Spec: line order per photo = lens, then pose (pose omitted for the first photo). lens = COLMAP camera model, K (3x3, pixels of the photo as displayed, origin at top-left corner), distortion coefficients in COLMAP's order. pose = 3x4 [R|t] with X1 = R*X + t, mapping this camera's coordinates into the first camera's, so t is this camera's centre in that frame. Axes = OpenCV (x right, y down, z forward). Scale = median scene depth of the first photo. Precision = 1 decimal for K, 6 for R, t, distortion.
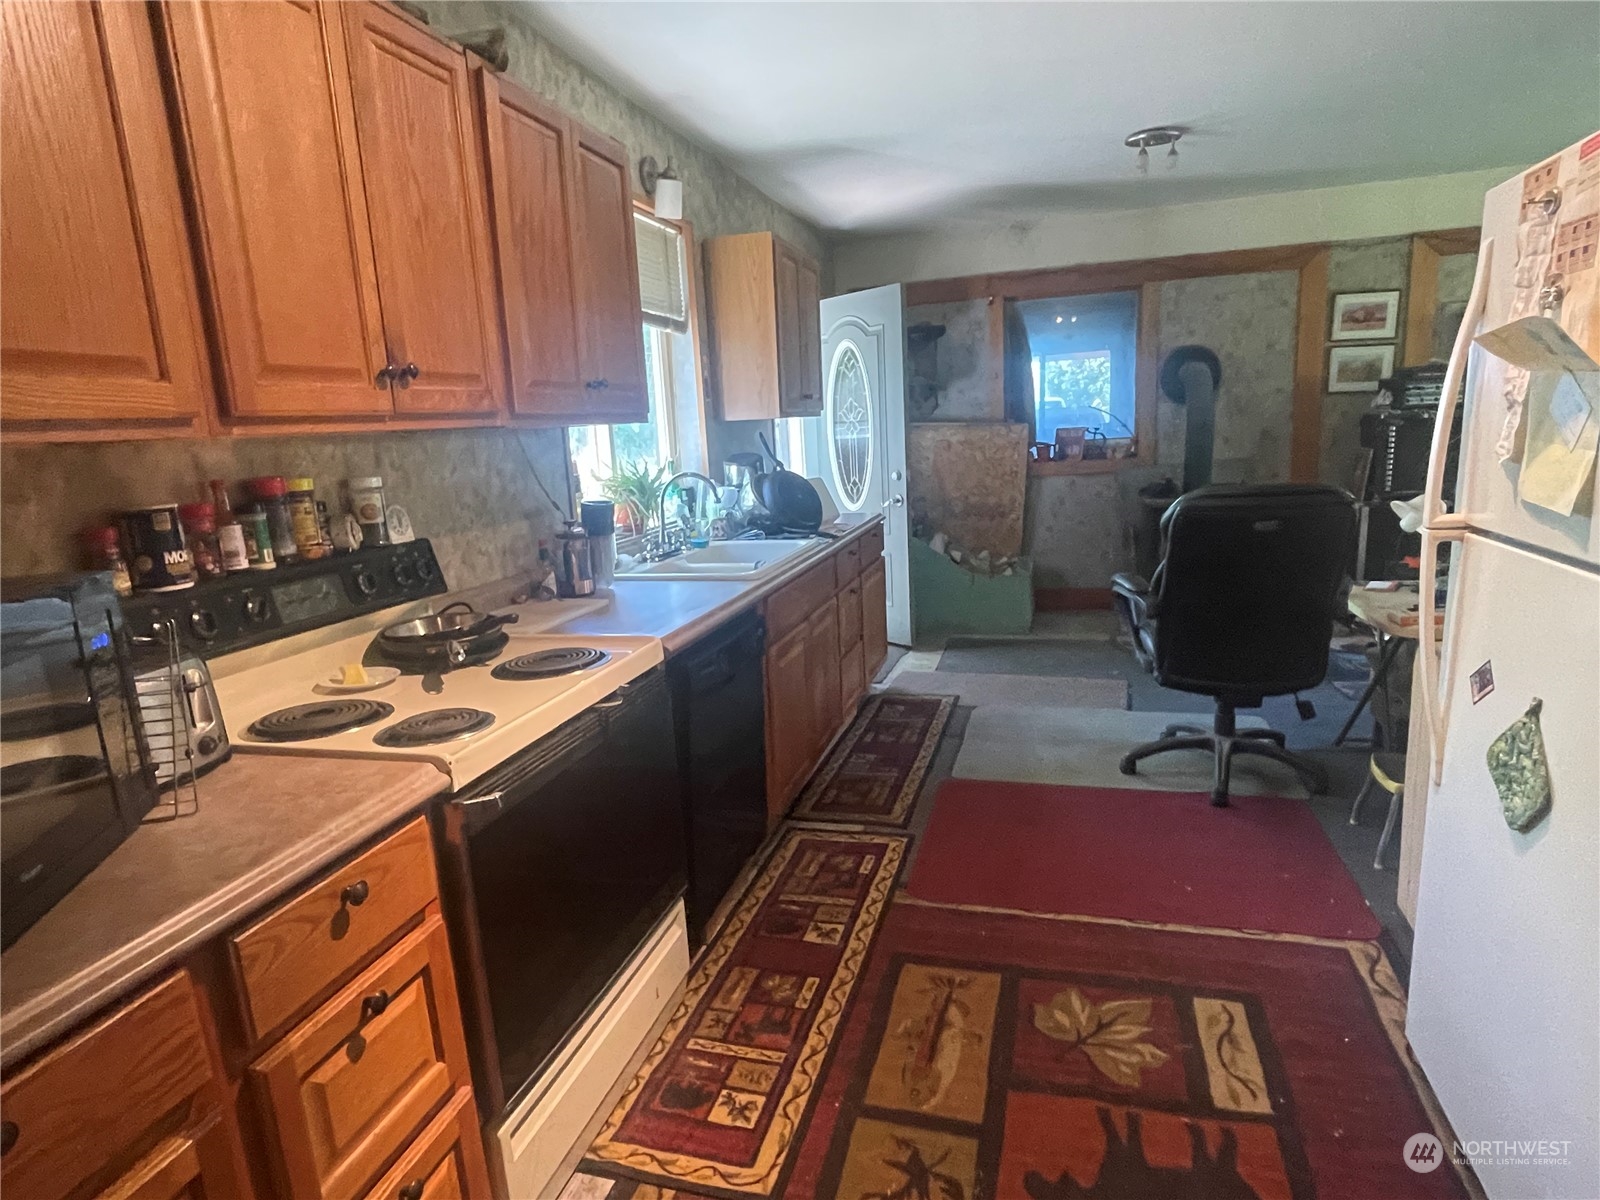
lens RADIAL K [[903.9, 0, 800.0], [0, 903.9, 600.0], [0, 0, 1]] dist [-0.001465, -0.001593]
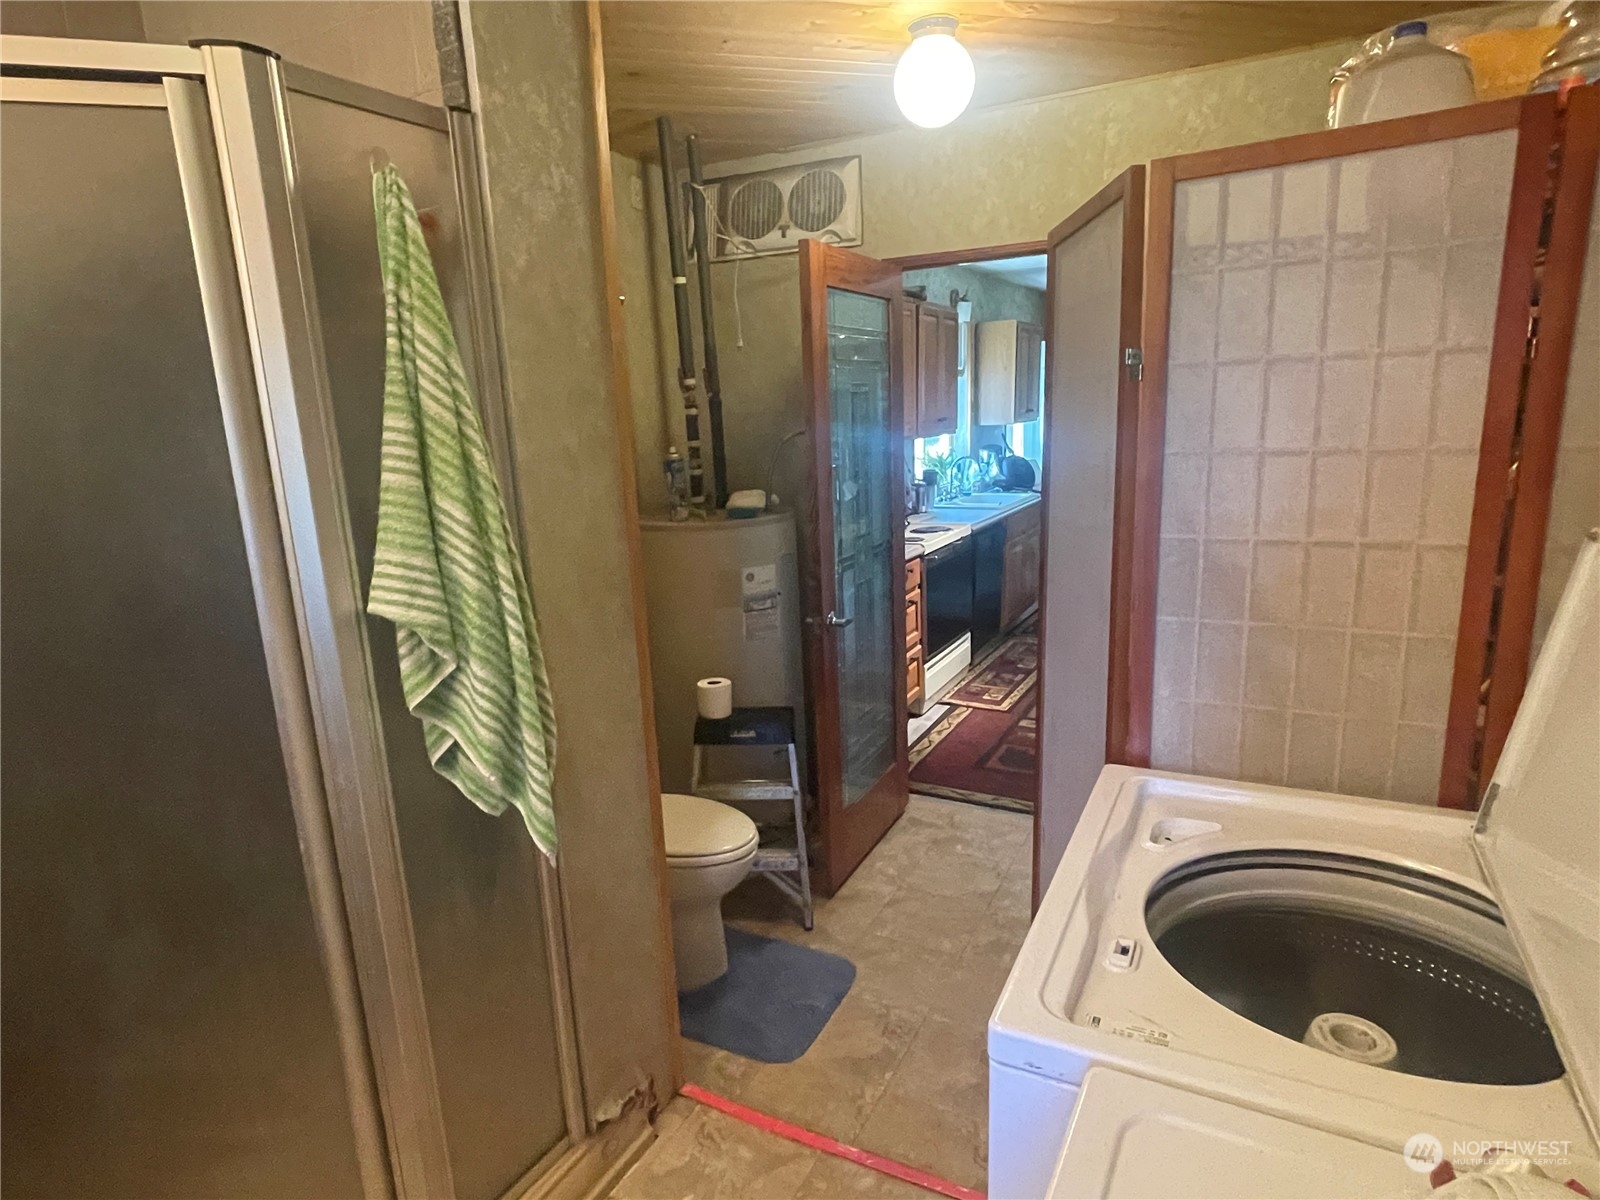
lens RADIAL K [[903.9, 0, 800.0], [0, 903.9, 600.0], [0, 0, 1]] dist [-0.001465, -0.001593]
pose [[0.976152, 0.062702, -0.207836, -0.059792], [-0.055841, 0.997689, 0.038721, 0.135721], [0.209783, -0.026192, 0.977397, -1.184578]]
